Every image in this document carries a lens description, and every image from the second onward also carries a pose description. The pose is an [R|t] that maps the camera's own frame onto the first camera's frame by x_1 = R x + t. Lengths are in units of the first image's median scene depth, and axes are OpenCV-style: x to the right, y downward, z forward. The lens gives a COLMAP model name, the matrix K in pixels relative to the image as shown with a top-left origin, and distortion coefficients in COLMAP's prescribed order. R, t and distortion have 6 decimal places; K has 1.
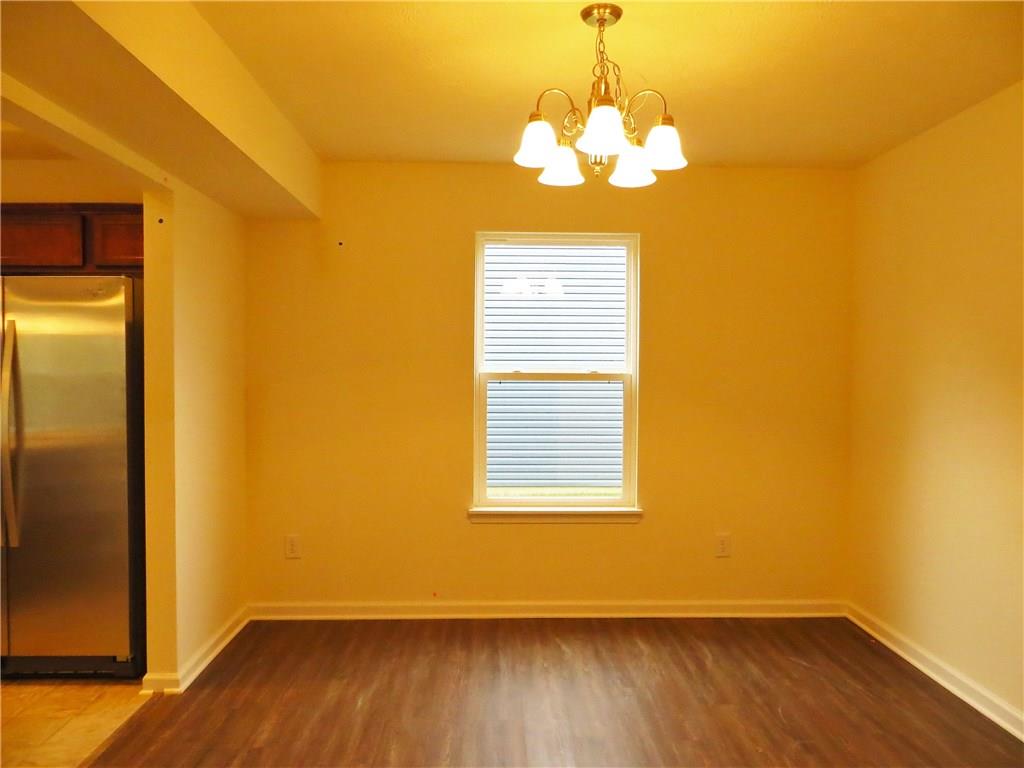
lens RADIAL K [[820.2, 0, 512.0], [0, 820.2, 384.0], [0, 0, 1]] dist [-0.000419, 0.001658]
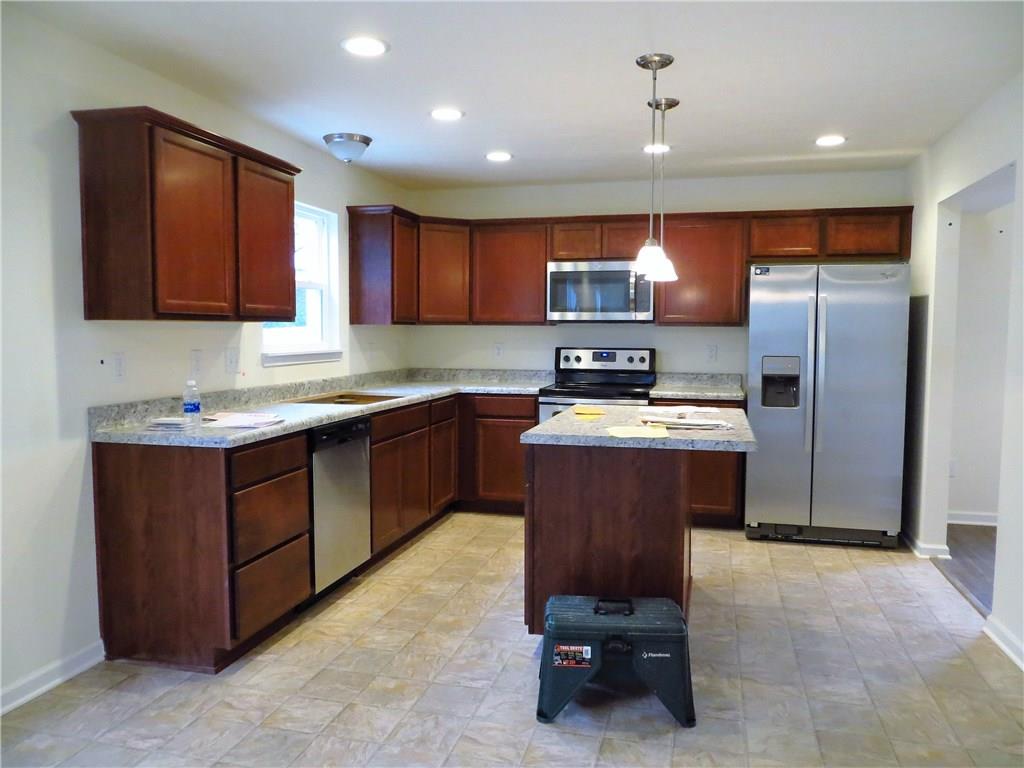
lens RADIAL K [[781.3, 0, 512.0], [0, 781.3, 384.0], [0, 0, 1]] dist [-0.005632, 0.003280]
pose [[0.961388, 0.017246, -0.274656, -0.748142], [-0.006648, 0.999199, 0.039471, 0.029014], [0.275116, -0.036121, 0.960732, -0.468216]]
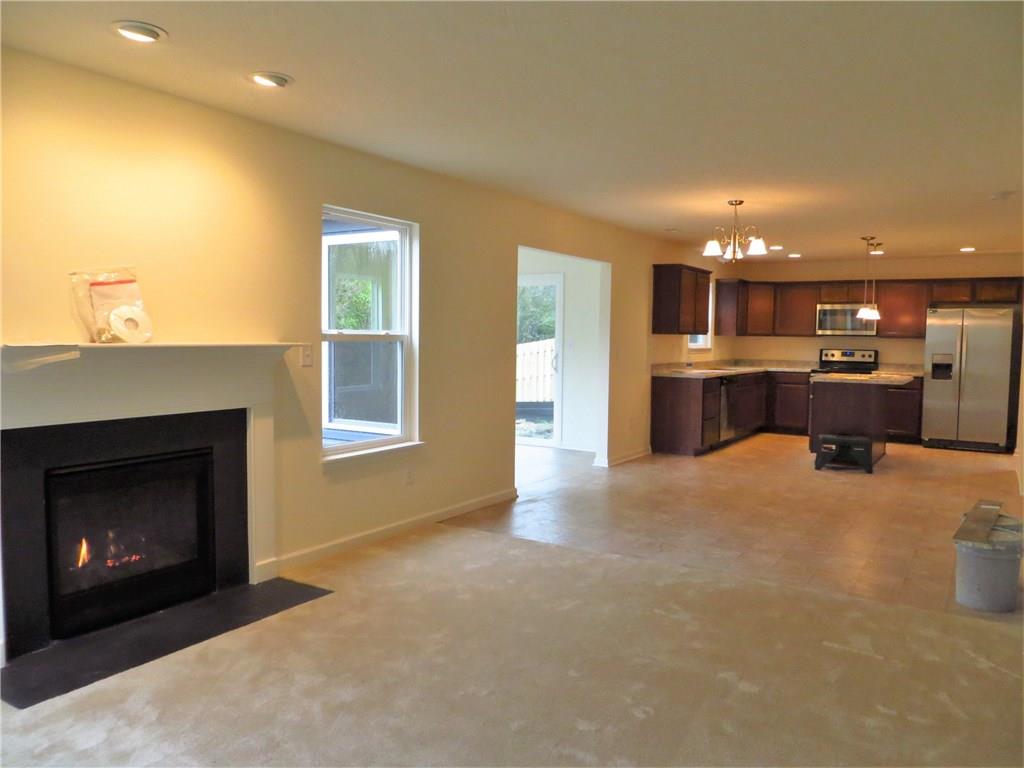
lens RADIAL K [[781.3, 0, 512.0], [0, 781.3, 384.0], [0, 0, 1]] dist [-0.005632, 0.003280]
pose [[0.834871, 0.041879, -0.548850, -0.426011], [-0.027303, 0.999025, 0.034697, 0.082134], [0.549768, -0.013982, 0.835200, -2.131907]]
